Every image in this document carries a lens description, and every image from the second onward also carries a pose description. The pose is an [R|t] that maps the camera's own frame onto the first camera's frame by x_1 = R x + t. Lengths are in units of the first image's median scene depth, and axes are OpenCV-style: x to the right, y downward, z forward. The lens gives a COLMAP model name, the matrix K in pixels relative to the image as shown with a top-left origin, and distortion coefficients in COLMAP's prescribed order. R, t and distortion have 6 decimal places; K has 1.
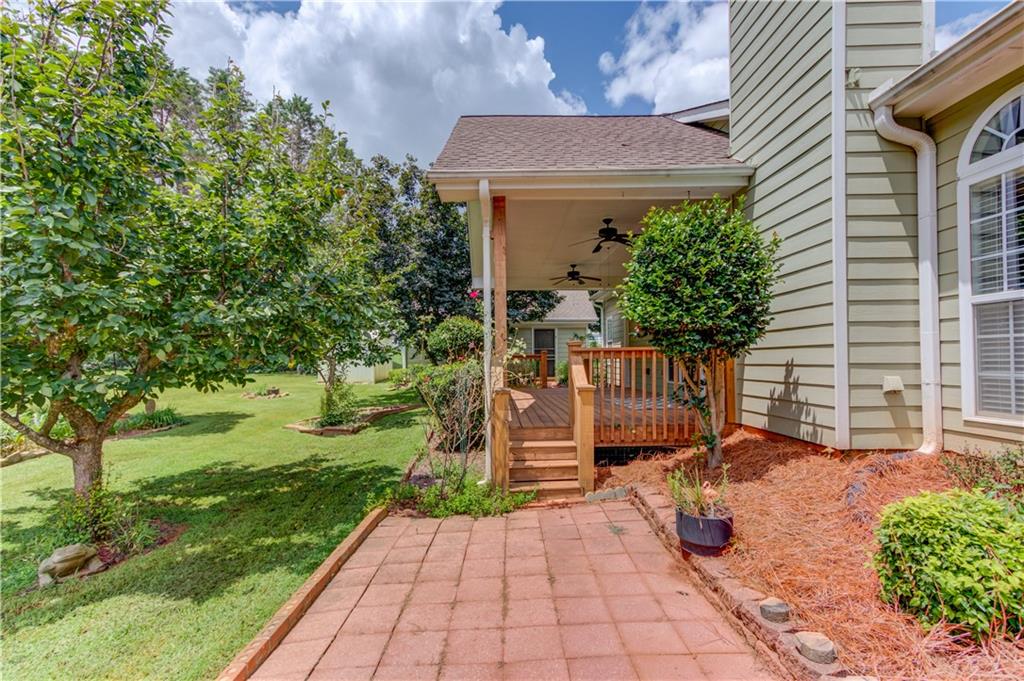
lens RADIAL K [[469.1, 0, 509.3], [0, 469.1, 344.9], [0, 0, 1]] dist [0.028901, 0.000771]
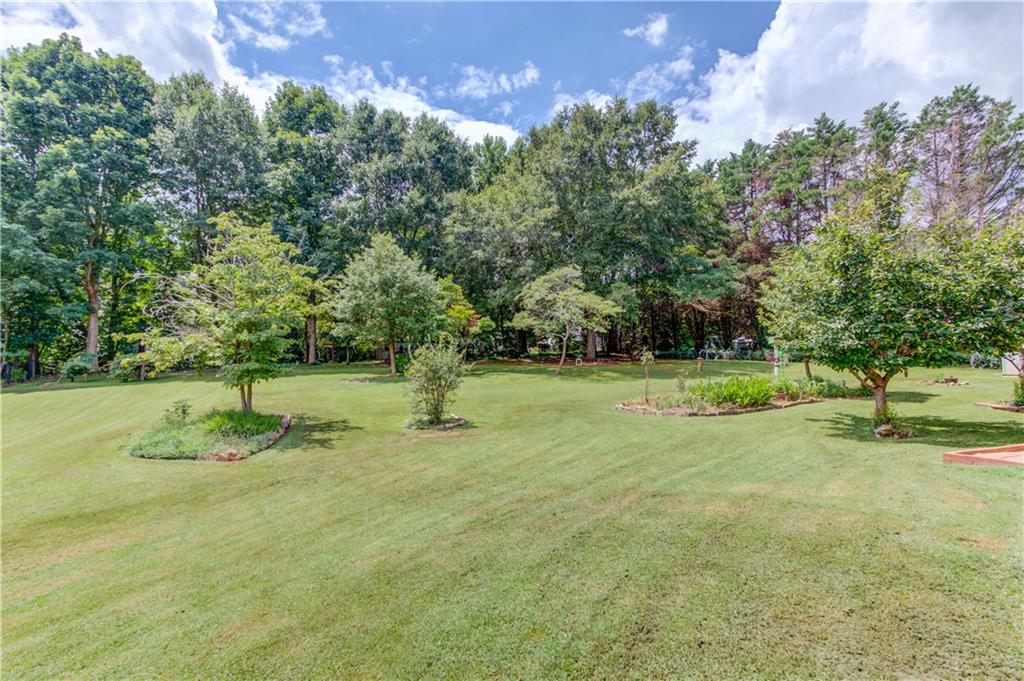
lens RADIAL K [[469.1, 0, 508.9], [0, 469.1, 342.6], [0, 0, 1]] dist [0.028901, 0.000771]
pose [[0.392620, -0.035775, -0.919005, 0.500776], [0.038742, 0.999000, -0.022338, -0.027763], [0.918884, -0.026833, 0.393614, -1.429527]]
